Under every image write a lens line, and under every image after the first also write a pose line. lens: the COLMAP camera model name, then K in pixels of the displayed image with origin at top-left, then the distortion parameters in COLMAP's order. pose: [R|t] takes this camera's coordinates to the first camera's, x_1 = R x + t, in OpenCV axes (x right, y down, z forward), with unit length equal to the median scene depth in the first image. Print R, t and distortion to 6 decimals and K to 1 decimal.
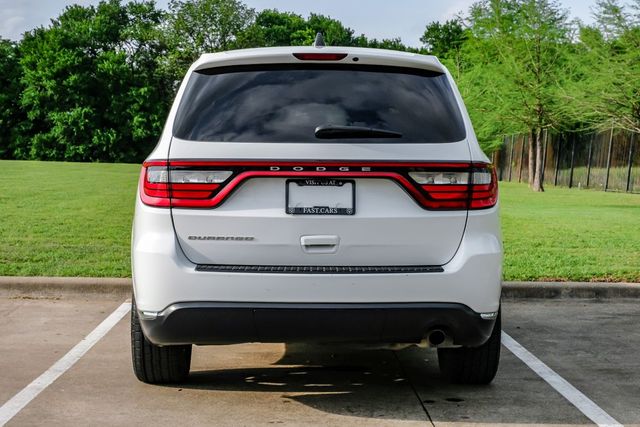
lens RADIAL K [[1225.6, 0, 319.4], [0, 1225.6, 209.9], [0, 0, 1]] dist [0.030071, 0.000000]
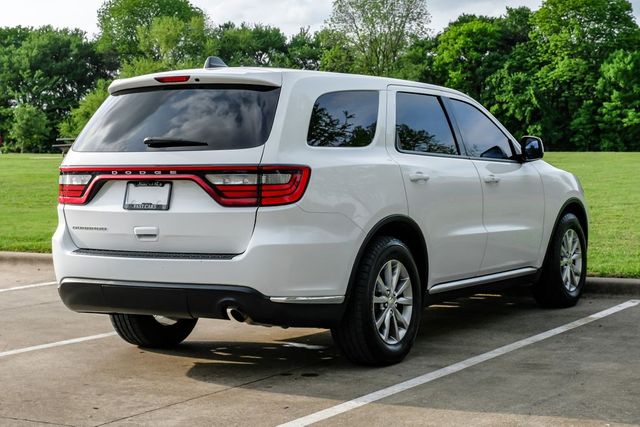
lens RADIAL K [[1225.6, 0, 323.0], [0, 1225.6, 183.0], [0, 0, 1]] dist [0.030071, 0.000000]
pose [[0.875725, -0.005239, -0.482781, 0.741564], [-0.002167, 0.999888, -0.014781, -0.005196], [0.482805, 0.013990, 0.875616, 0.014030]]
